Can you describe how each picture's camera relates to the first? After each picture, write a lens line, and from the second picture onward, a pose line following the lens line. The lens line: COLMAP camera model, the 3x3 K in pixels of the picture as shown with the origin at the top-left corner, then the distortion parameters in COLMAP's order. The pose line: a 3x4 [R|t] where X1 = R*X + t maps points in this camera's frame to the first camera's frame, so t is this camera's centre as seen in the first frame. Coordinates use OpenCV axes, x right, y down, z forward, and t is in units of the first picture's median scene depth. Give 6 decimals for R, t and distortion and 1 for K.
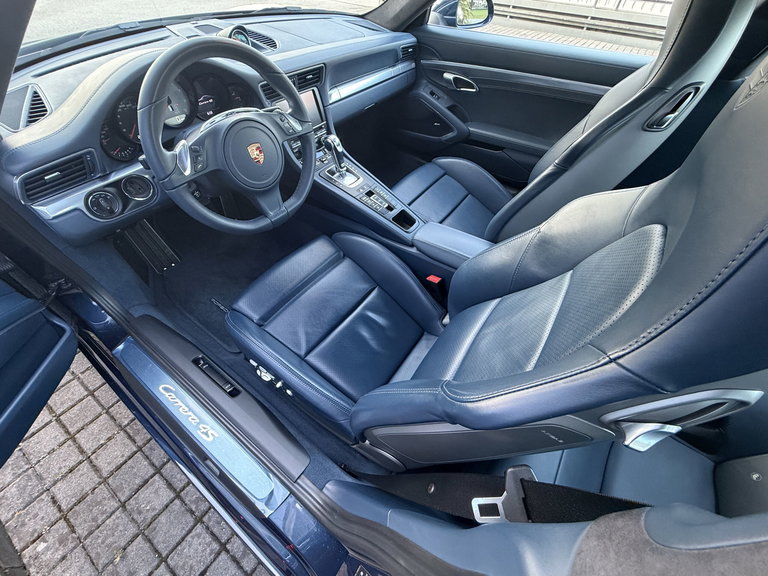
lens RADIAL K [[307.8, 0, 384.0], [0, 307.8, 288.0], [0, 0, 1]] dist [0.000237, 0.000406]
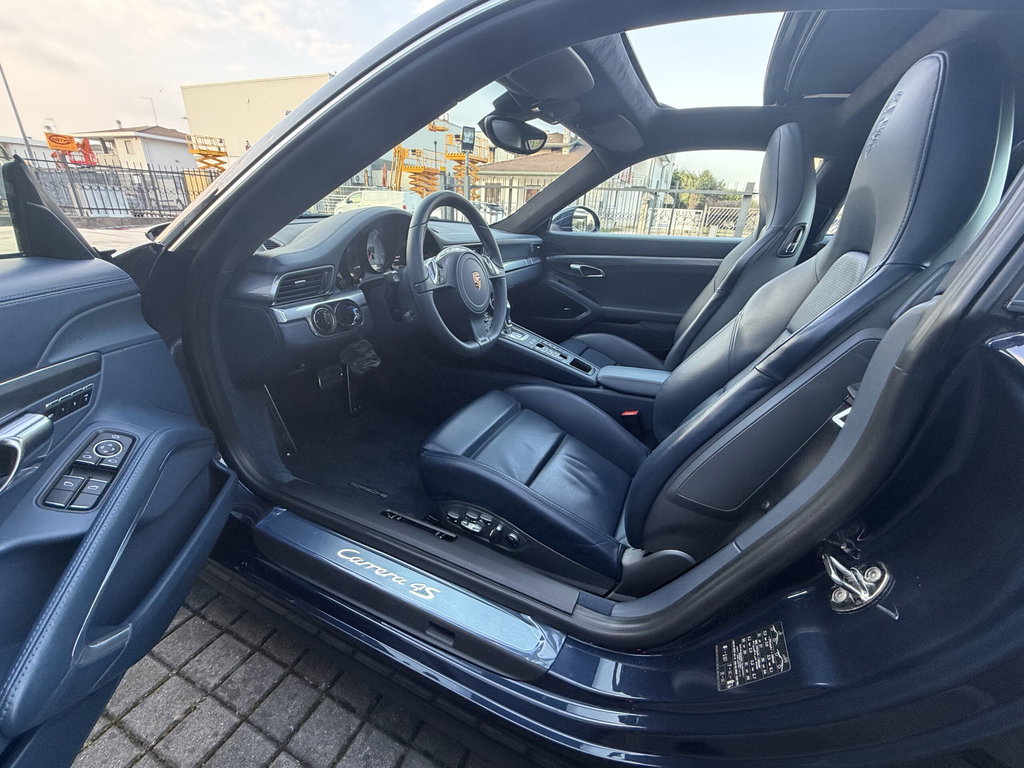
lens RADIAL K [[410.4, 0, 512.0], [0, 410.4, 384.0], [0, 0, 1]] dist [0.000237, 0.000406]
pose [[0.982304, -0.062917, 0.176408, -0.370384], [0.134516, 0.892383, -0.430764, 0.348331], [-0.130321, 0.446871, 0.885055, -0.078001]]
